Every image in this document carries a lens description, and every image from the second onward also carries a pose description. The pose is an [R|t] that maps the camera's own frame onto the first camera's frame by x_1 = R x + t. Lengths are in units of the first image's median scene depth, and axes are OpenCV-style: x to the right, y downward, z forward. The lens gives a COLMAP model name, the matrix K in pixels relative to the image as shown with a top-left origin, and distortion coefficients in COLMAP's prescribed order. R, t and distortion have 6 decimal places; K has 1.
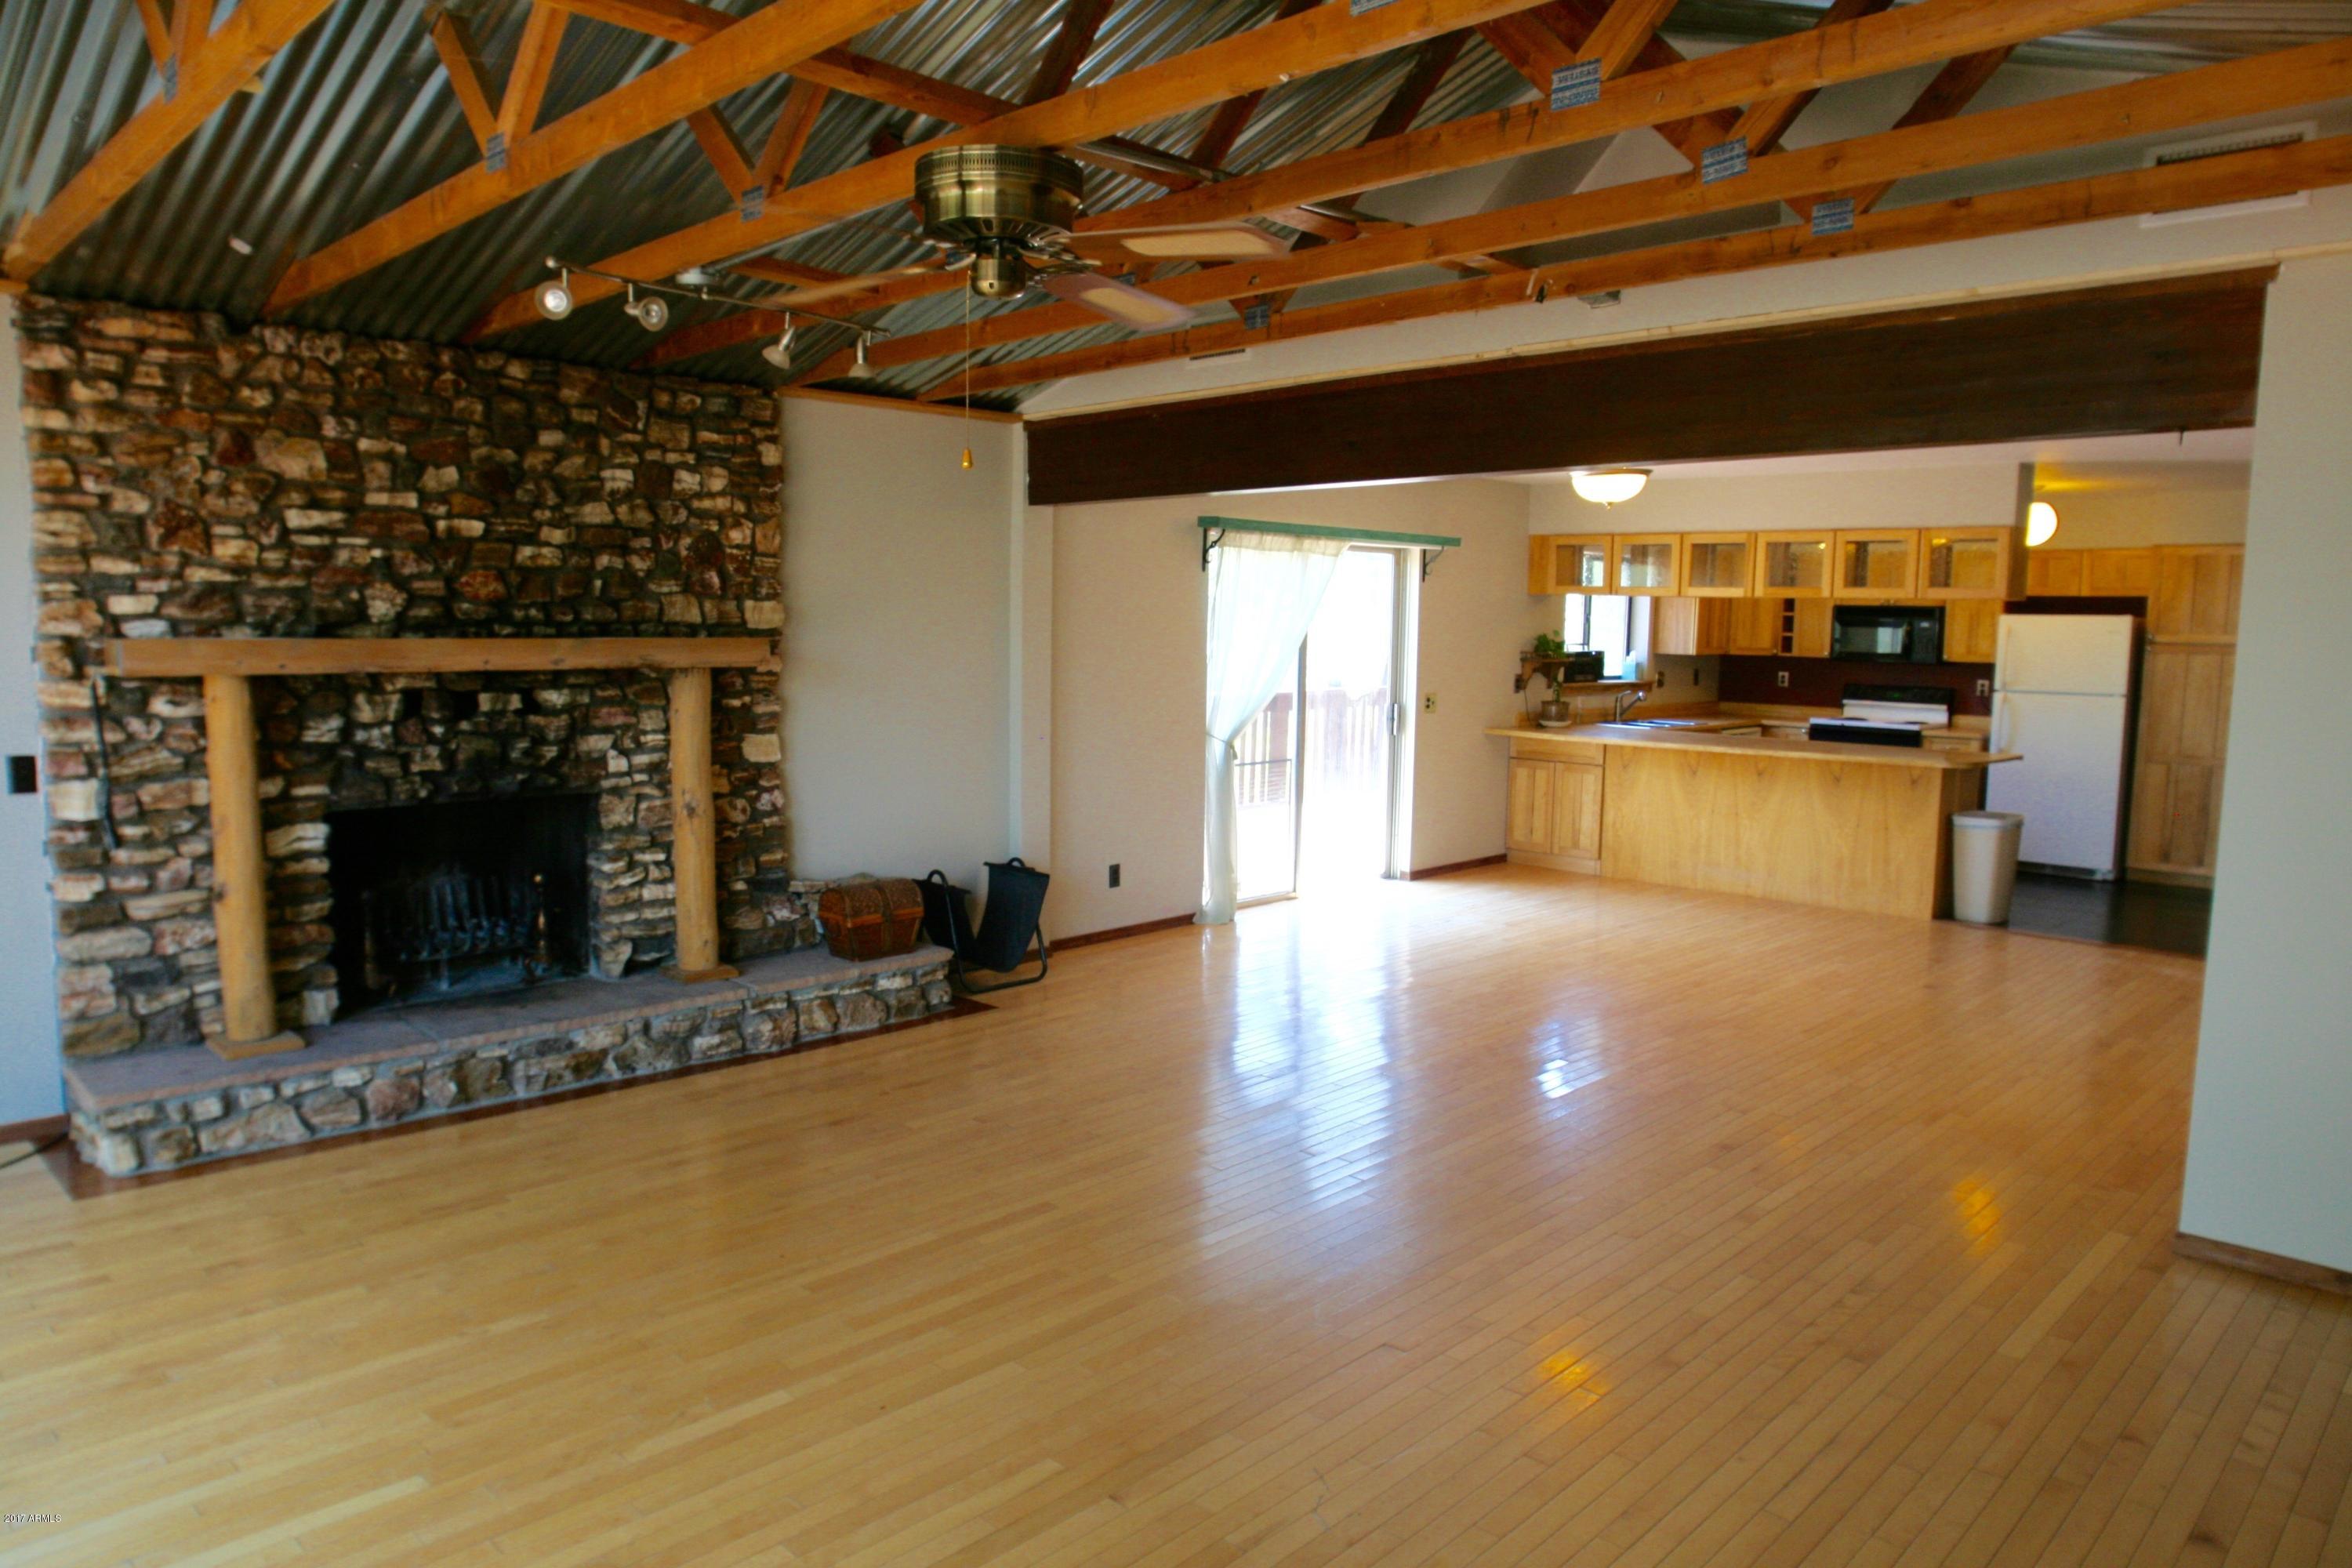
lens RADIAL K [[1553.4, 0, 1174.9], [0, 1553.4, 786.2], [0, 0, 1]] dist [0.001727, 0.010652]
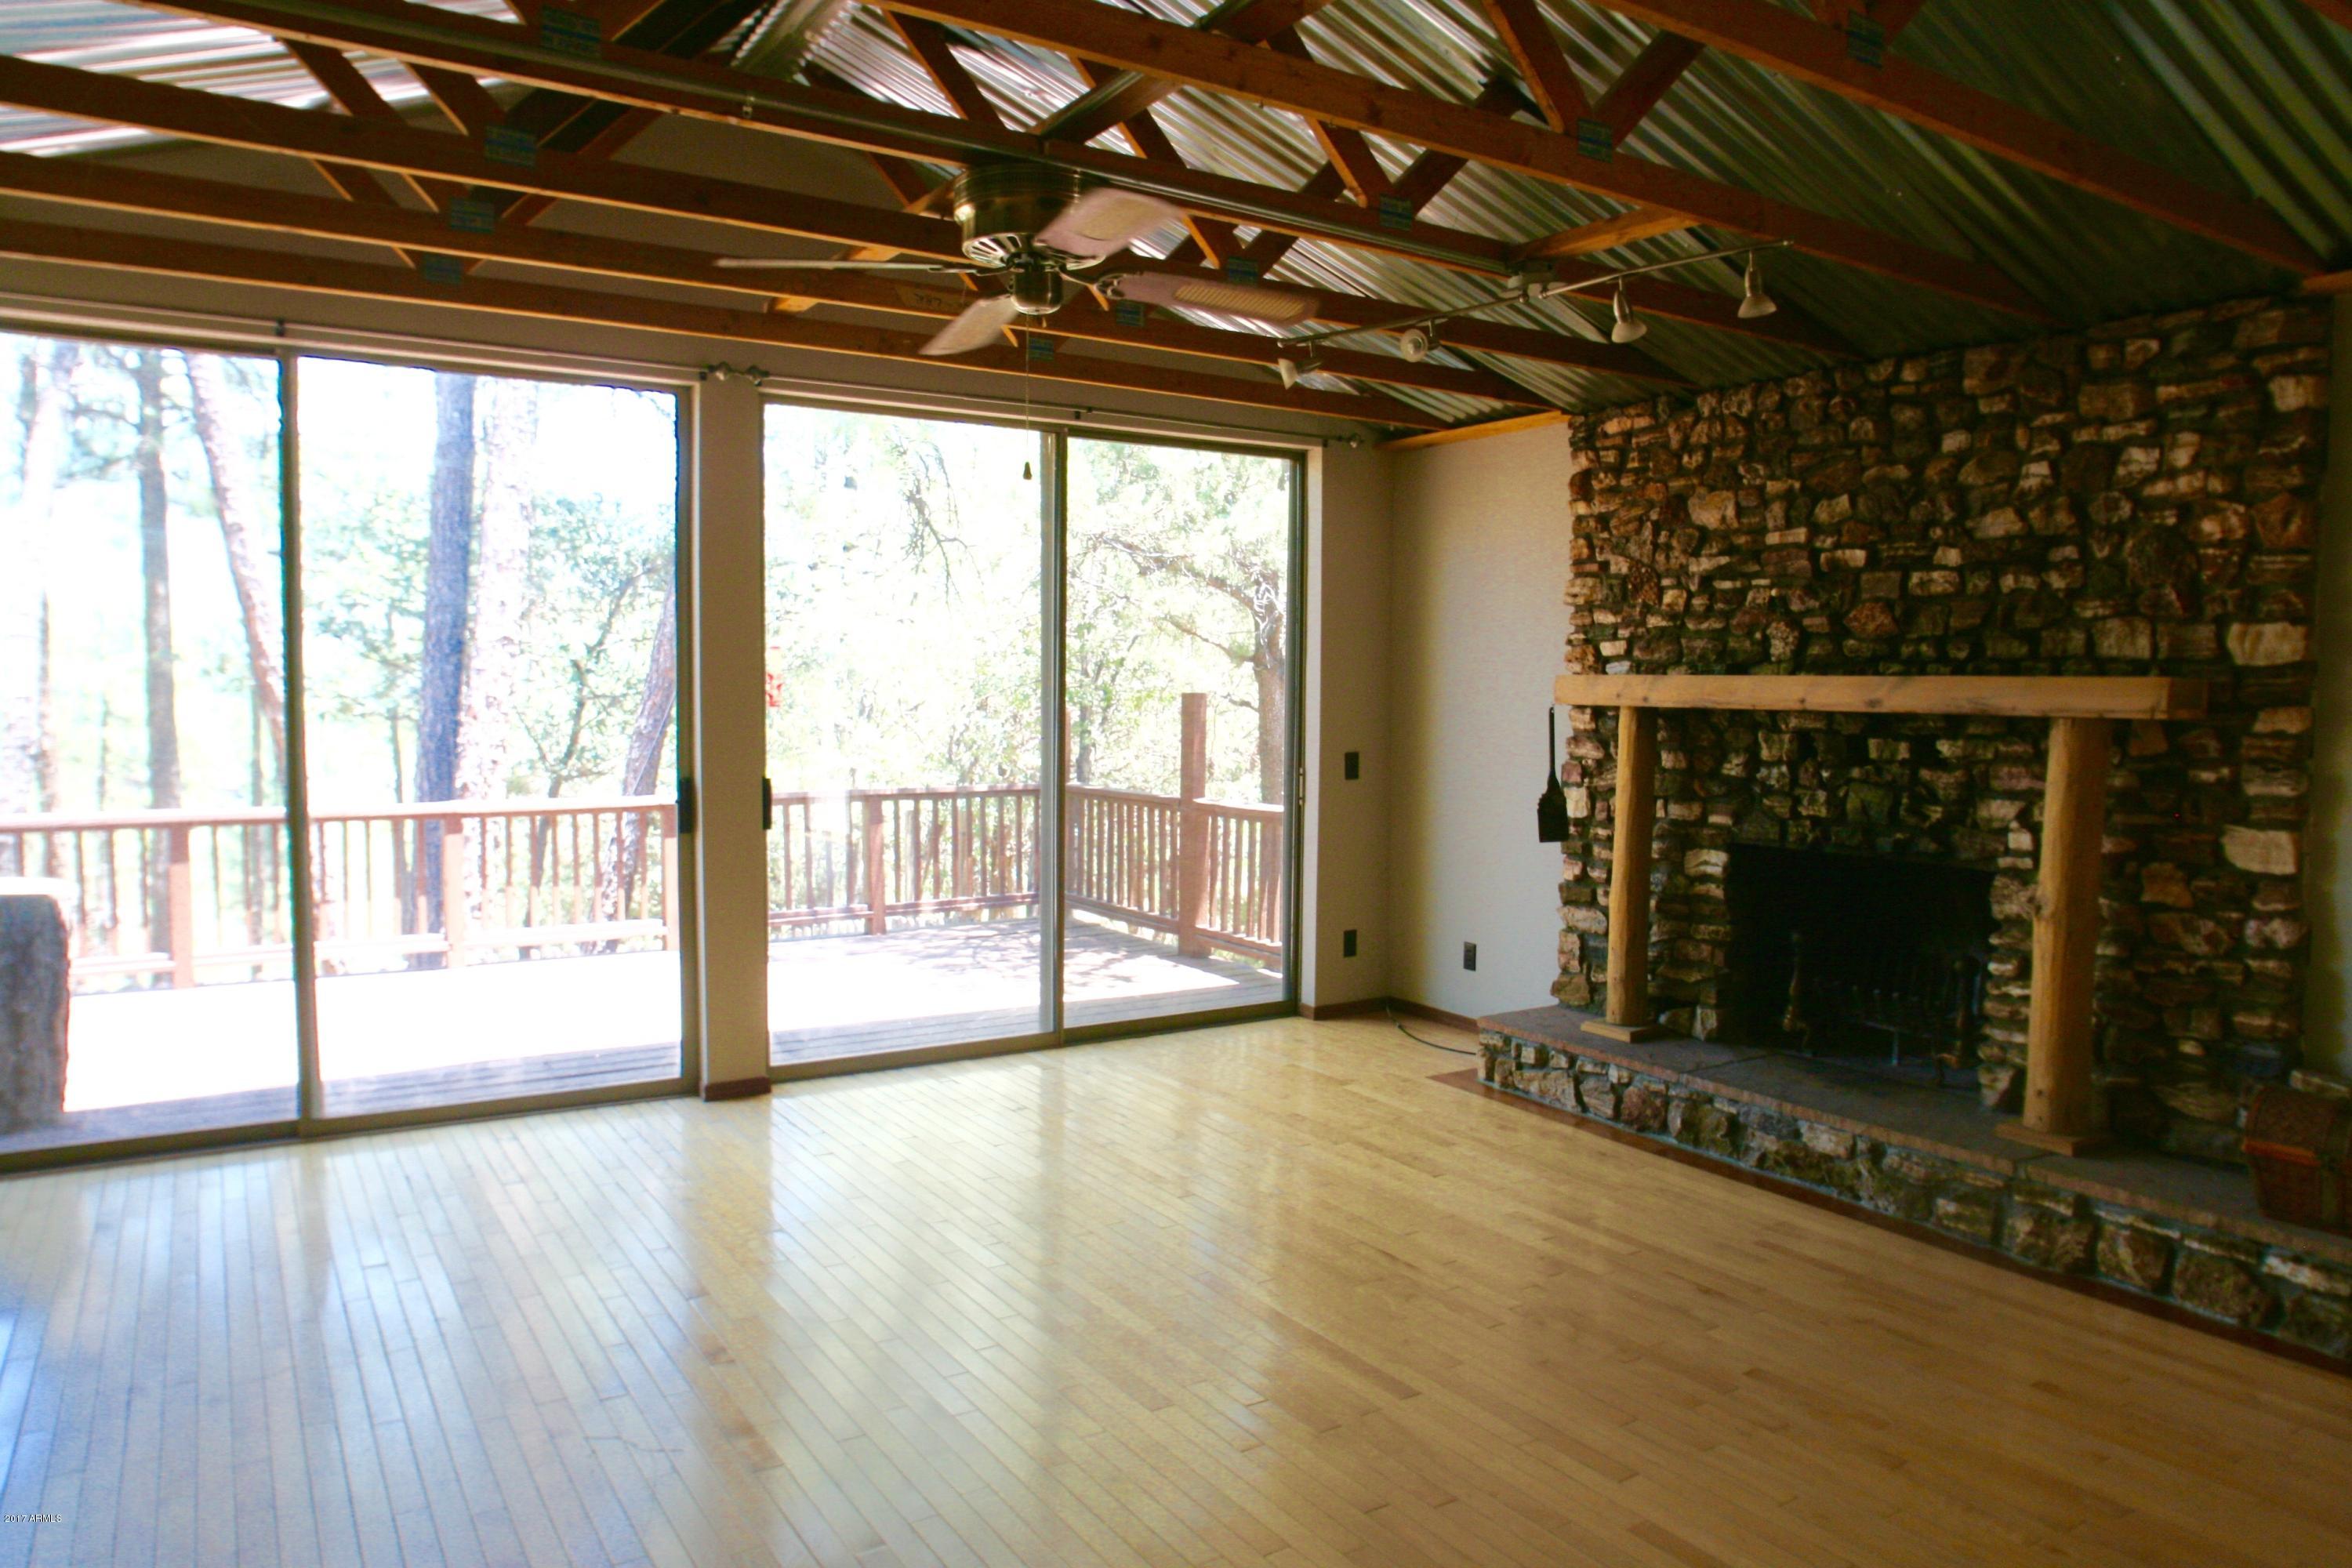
lens RADIAL K [[1553.4, 0, 1175.4], [0, 1553.4, 787.5], [0, 0, 1]] dist [0.001727, 0.010652]
pose [[-0.188534, 0.048134, -0.980886, 0.530230], [-0.128422, 0.989013, 0.073217, -0.046713], [0.973634, 0.139771, -0.180281, 0.787562]]
